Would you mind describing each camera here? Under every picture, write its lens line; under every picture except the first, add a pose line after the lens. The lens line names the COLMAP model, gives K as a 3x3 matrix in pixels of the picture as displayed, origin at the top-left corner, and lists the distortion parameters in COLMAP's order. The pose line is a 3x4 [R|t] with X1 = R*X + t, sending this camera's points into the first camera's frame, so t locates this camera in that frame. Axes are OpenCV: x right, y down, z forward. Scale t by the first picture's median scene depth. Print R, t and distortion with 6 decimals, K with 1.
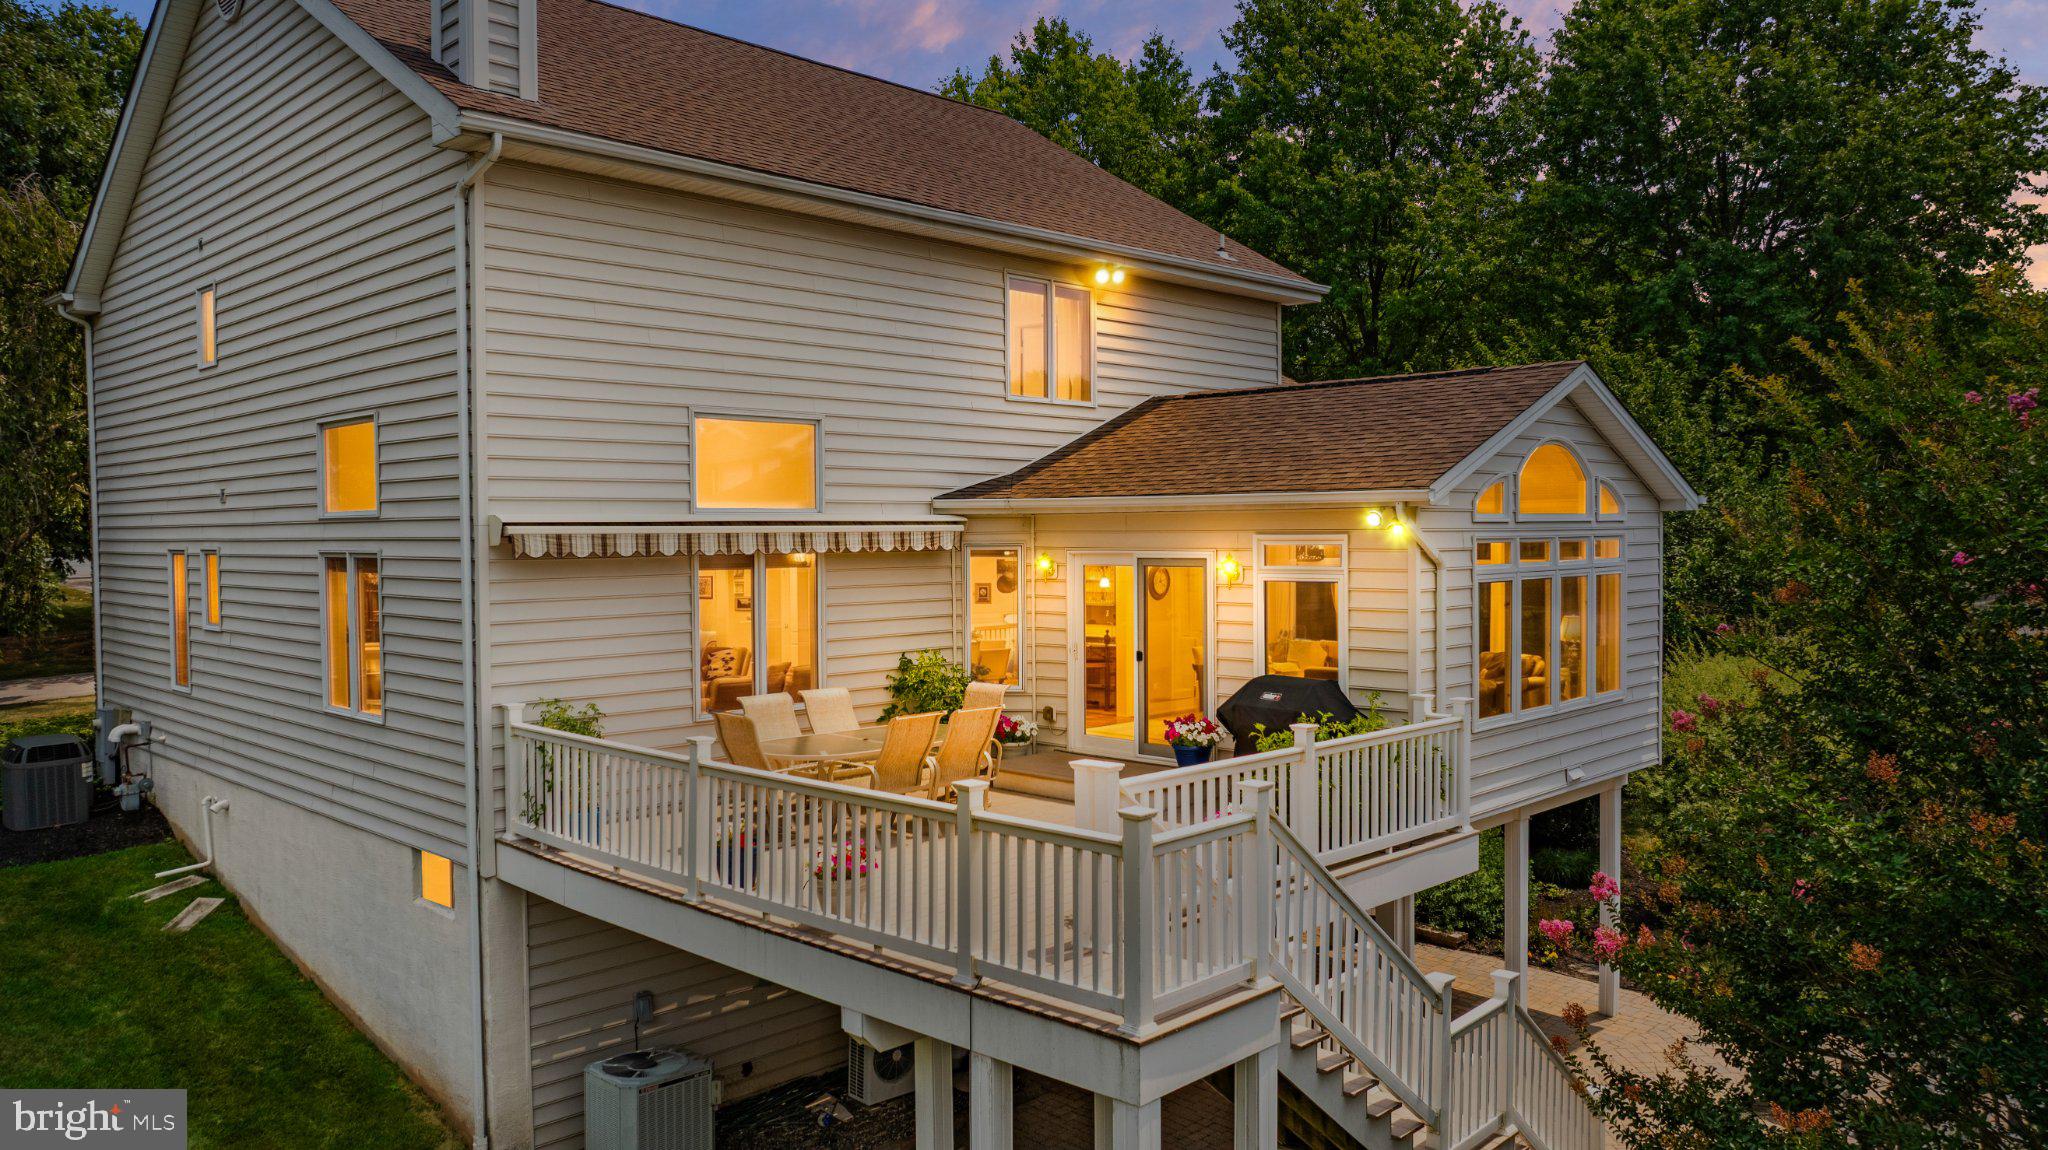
lens RADIAL K [[1436.4, 0, 1024.0], [0, 1436.4, 575.0], [0, 0, 1]] dist [-0.026473, 0.002778]
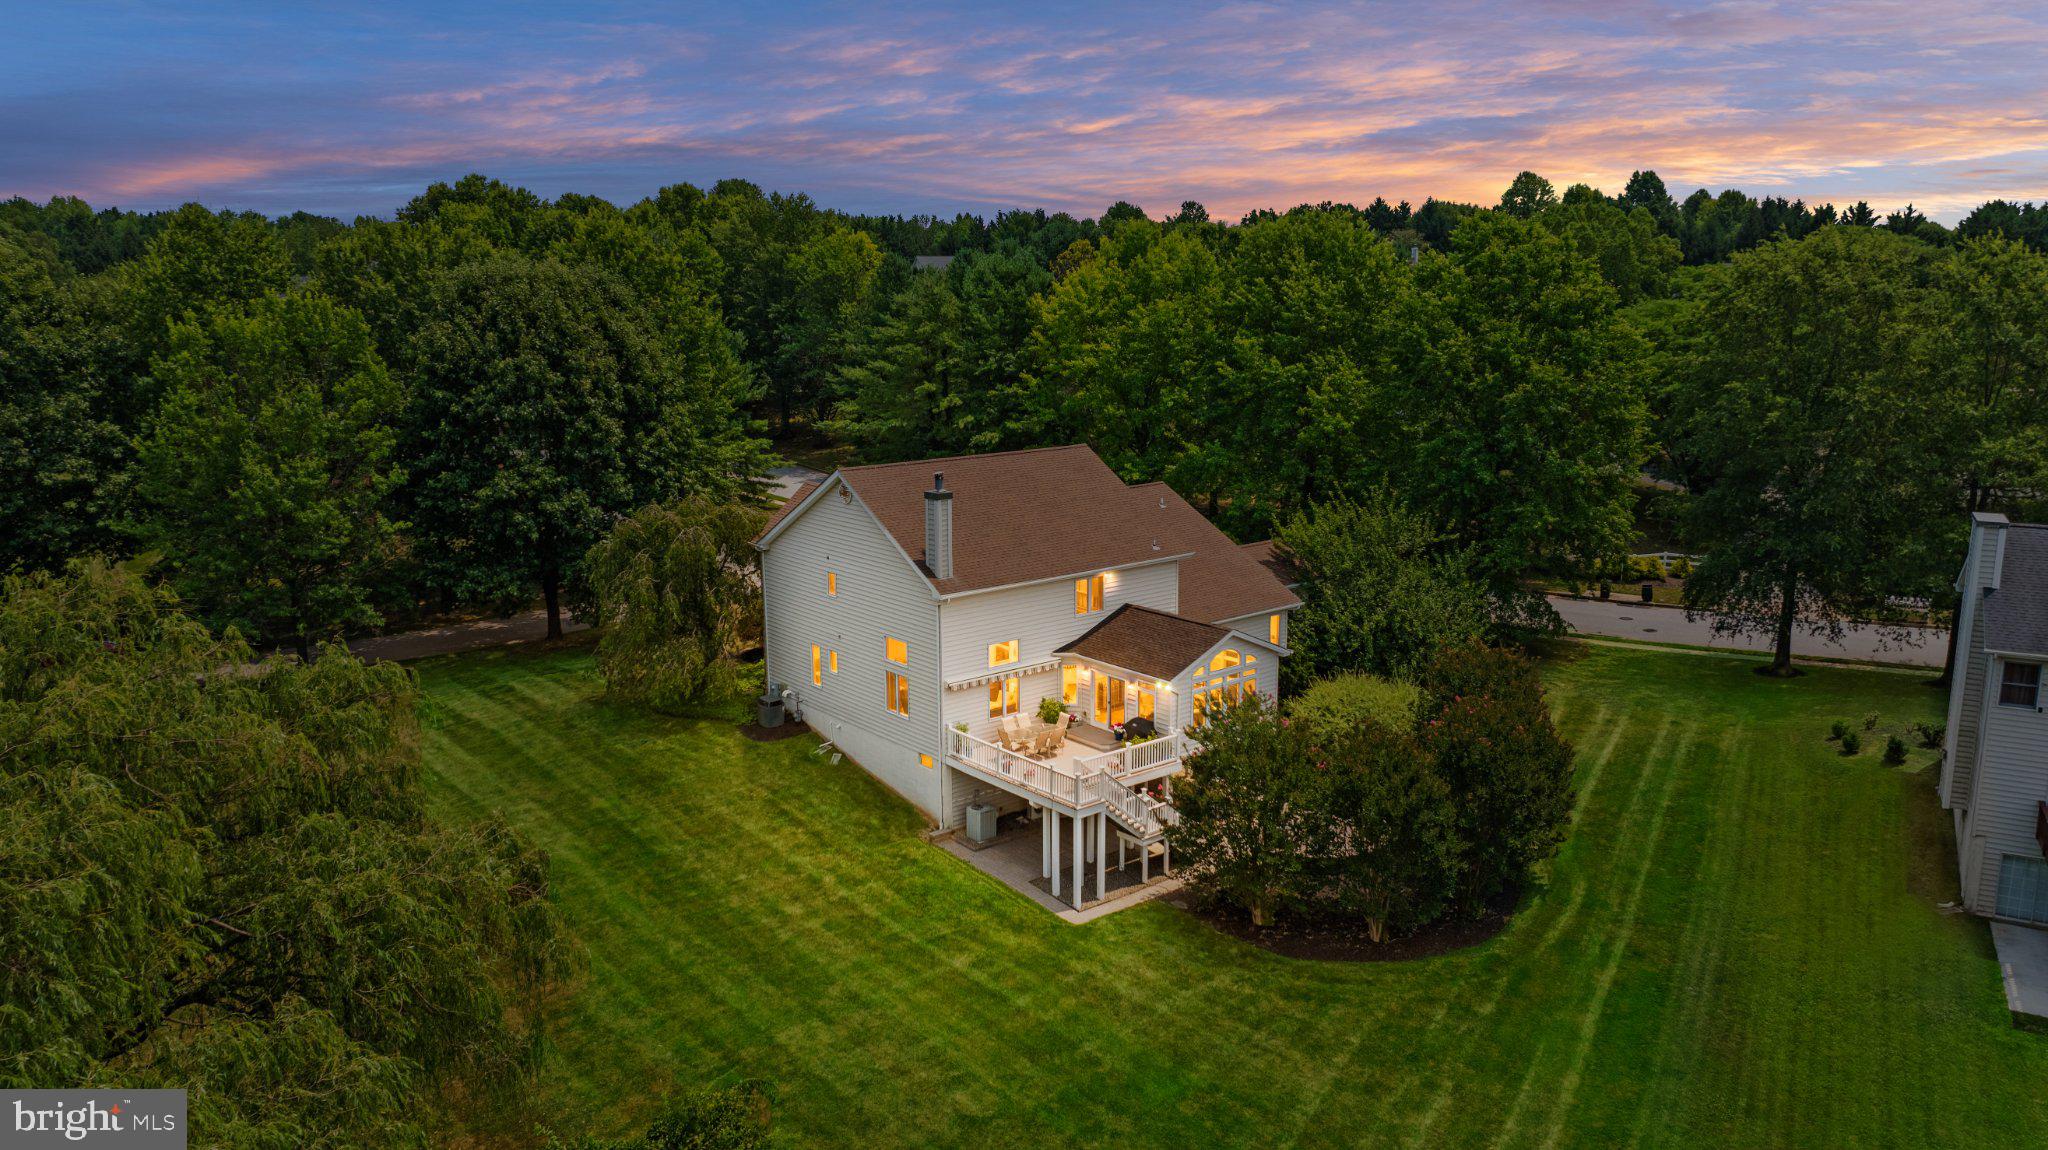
lens RADIAL K [[1434.4, 0, 1018.8], [0, 1434.4, 543.4], [0, 0, 1]] dist [-0.025835, -0.053102]
pose [[0.993157, 0.023506, -0.114401, 0.283062], [-0.006439, 0.989068, 0.147322, -0.947078], [0.116613, -0.145577, 0.982450, -2.726486]]
